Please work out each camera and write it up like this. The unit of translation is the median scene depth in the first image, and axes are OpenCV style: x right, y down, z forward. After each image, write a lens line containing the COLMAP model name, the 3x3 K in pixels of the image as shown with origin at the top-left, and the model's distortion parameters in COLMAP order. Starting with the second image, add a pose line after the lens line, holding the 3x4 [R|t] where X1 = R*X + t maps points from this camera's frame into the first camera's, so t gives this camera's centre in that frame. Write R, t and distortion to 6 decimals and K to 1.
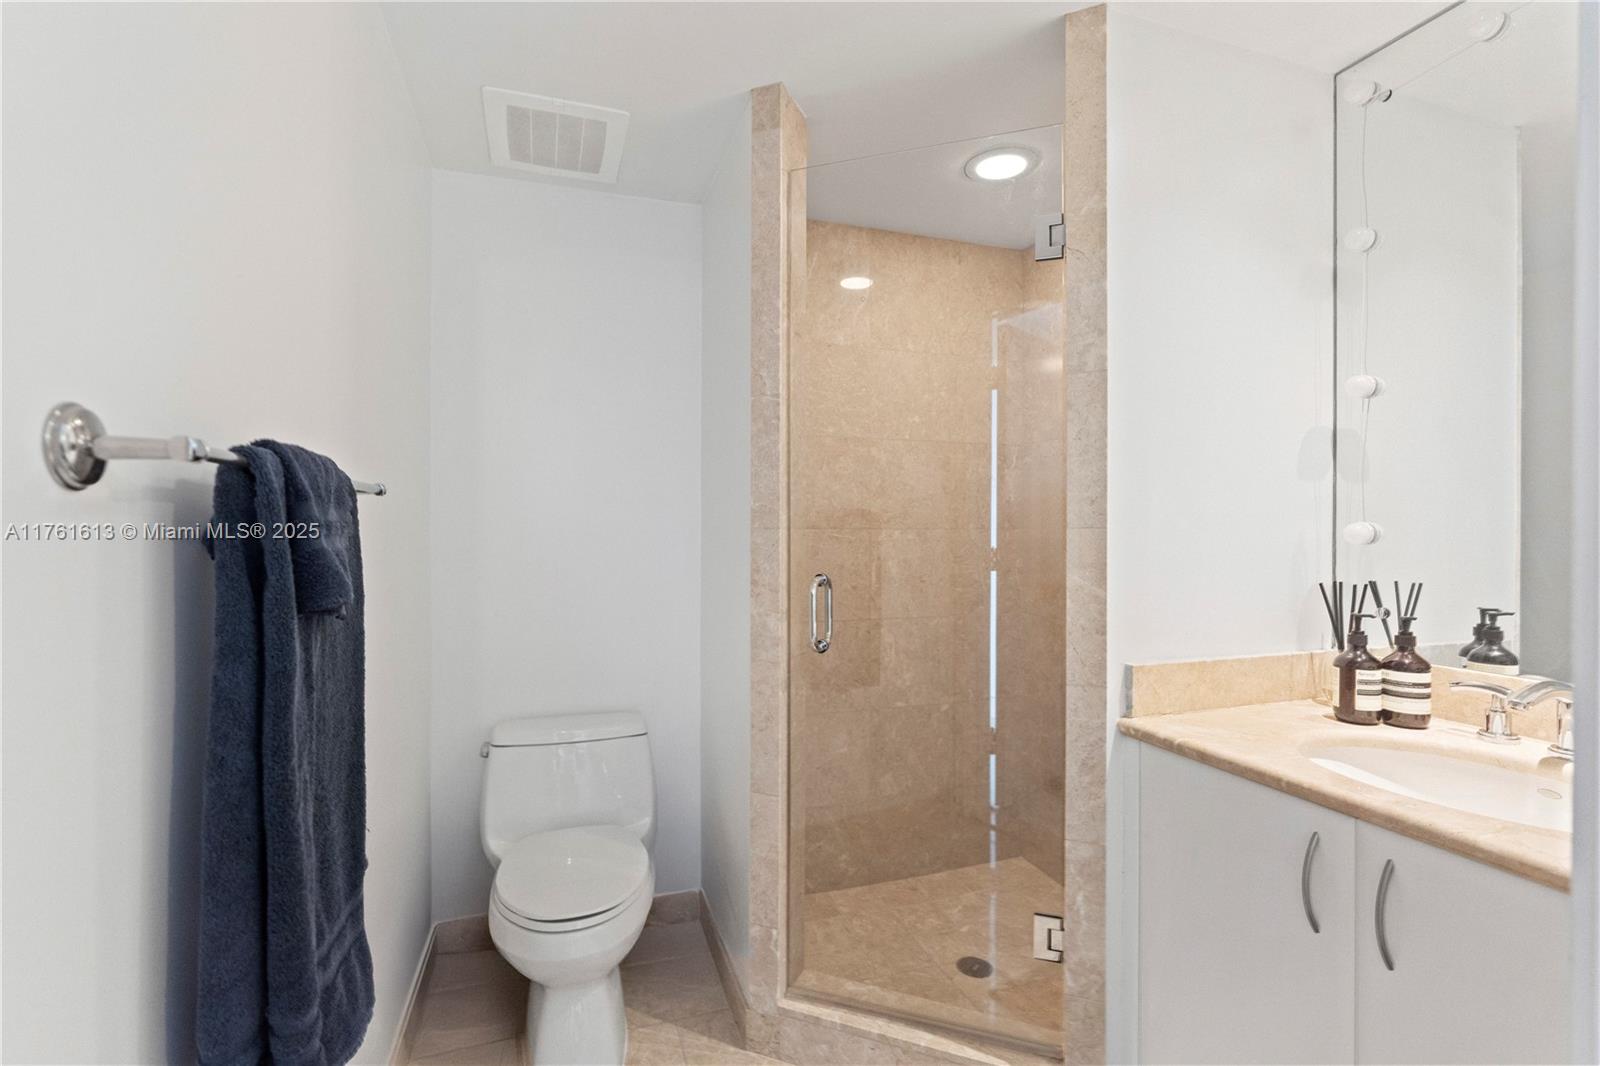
lens RADIAL K [[723.1, 0, 803.1], [0, 723.1, 532.0], [0, 0, 1]] dist [-0.005698, 0.000910]
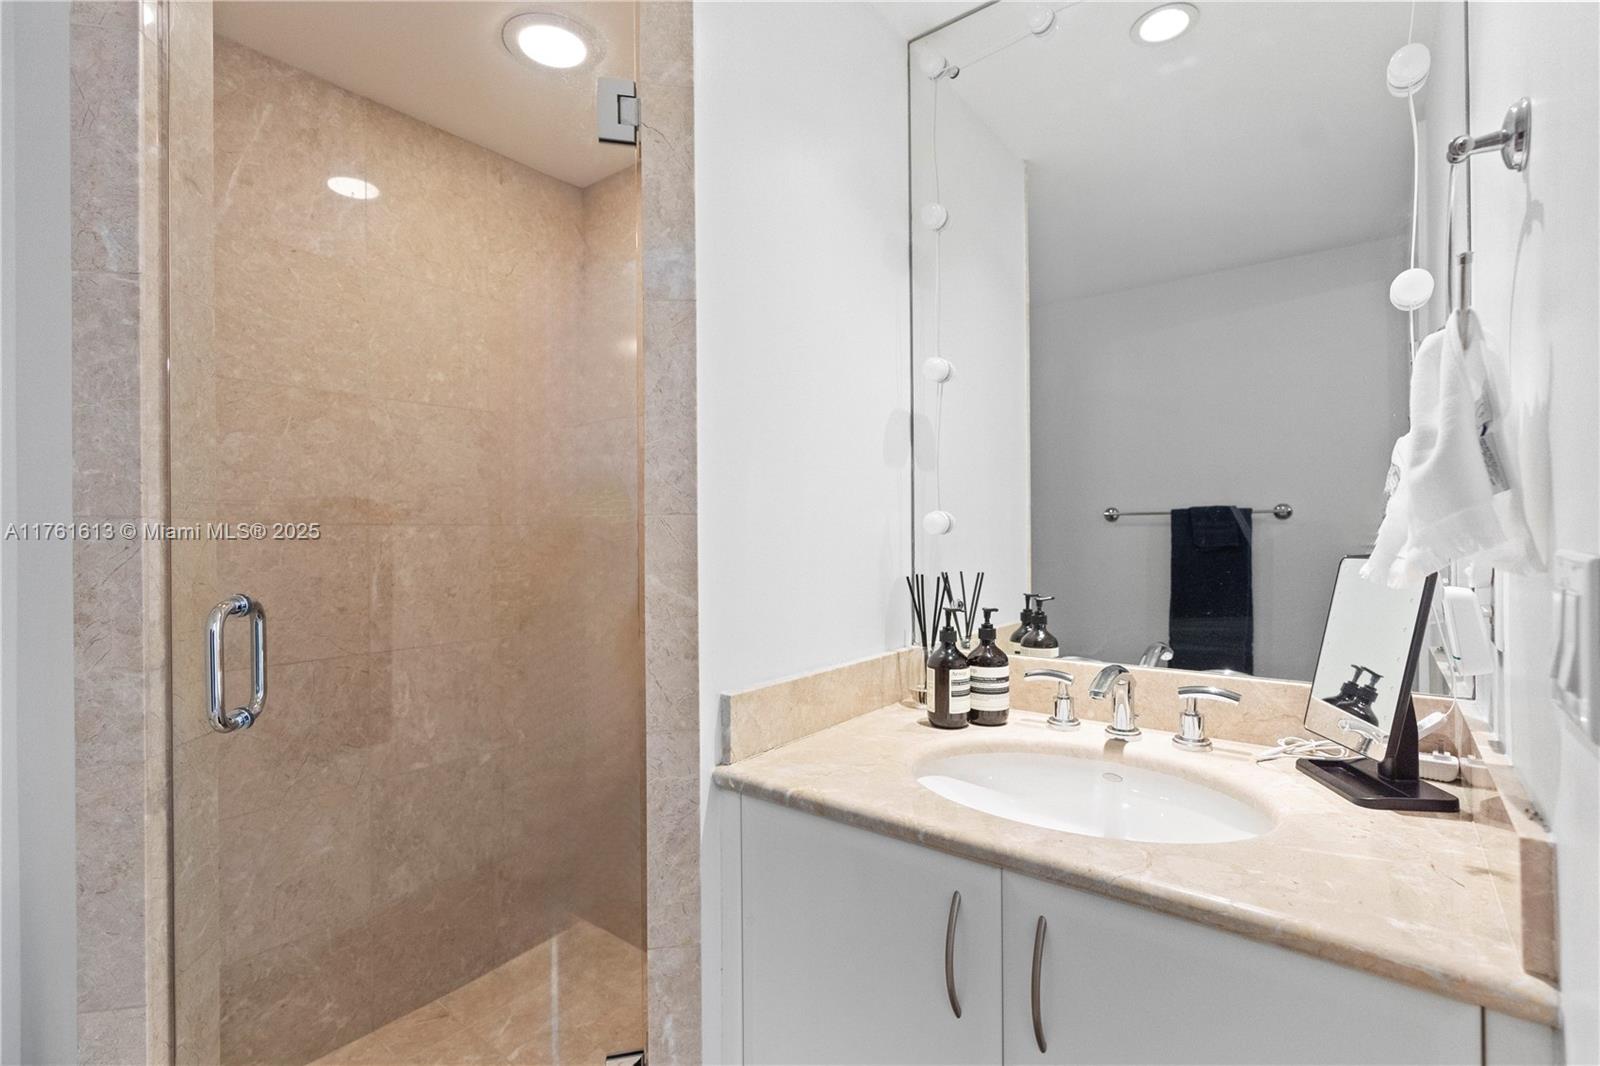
lens RADIAL K [[723.1, 0, 803.1], [0, 723.1, 532.0], [0, 0, 1]] dist [-0.005698, 0.000910]
pose [[0.832969, -0.007452, 0.553270, 0.094195], [0.010516, 0.999942, -0.002364, 0.014637], [-0.553220, 0.007788, 0.832999, 0.301371]]
